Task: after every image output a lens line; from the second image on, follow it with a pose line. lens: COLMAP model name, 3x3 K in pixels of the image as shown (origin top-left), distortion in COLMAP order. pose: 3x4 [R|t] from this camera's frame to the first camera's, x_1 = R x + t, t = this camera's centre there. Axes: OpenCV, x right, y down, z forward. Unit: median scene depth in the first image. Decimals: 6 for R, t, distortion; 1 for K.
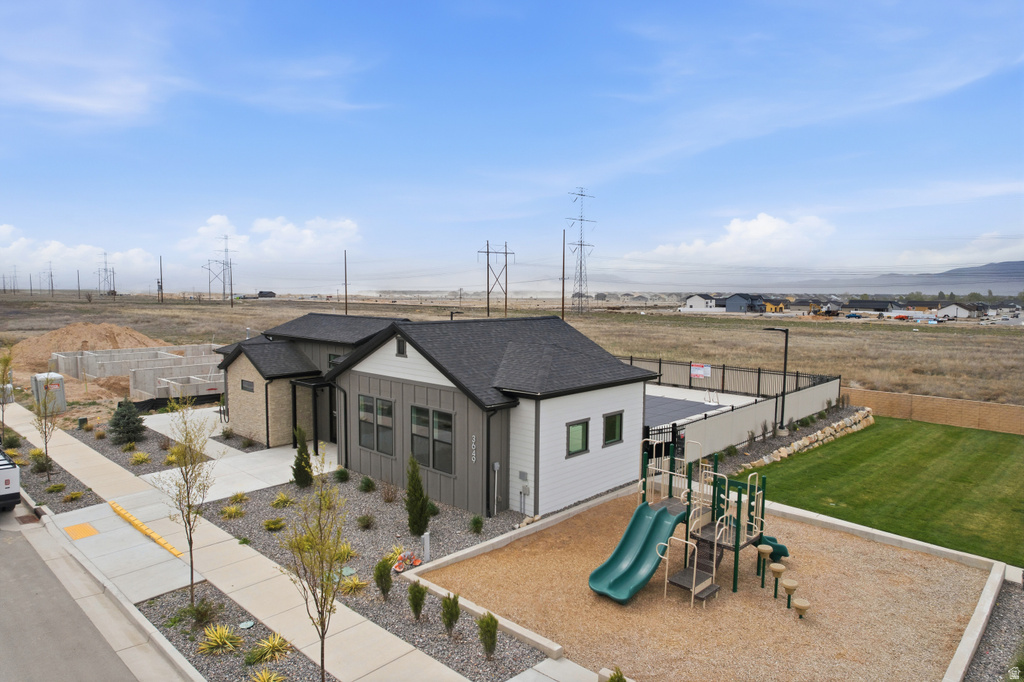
lens RADIAL K [[671.2, 0, 503.9], [0, 671.2, 346.3], [0, 0, 1]] dist [-0.069903, 0.063612]
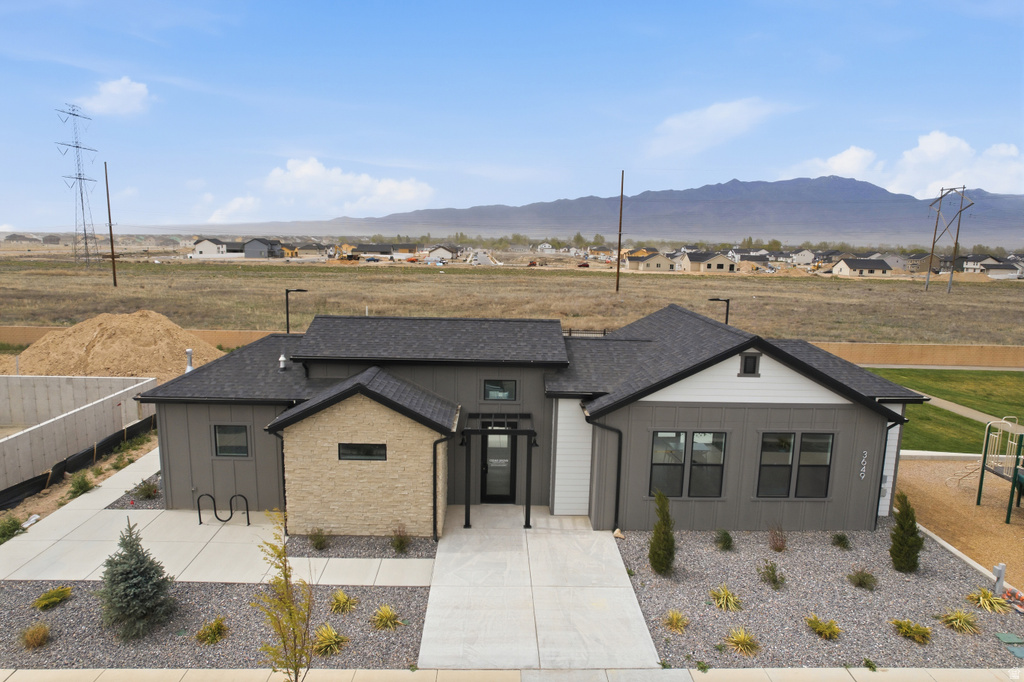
lens RADIAL K [[671.2, 0, 503.9], [0, 671.2, 346.3], [0, 0, 1]] dist [-0.069903, 0.063612]
pose [[0.699190, -0.111015, 0.706264, -0.106727], [0.047137, 0.992879, 0.109402, -0.014197], [-0.713380, -0.043201, 0.699444, 0.074144]]
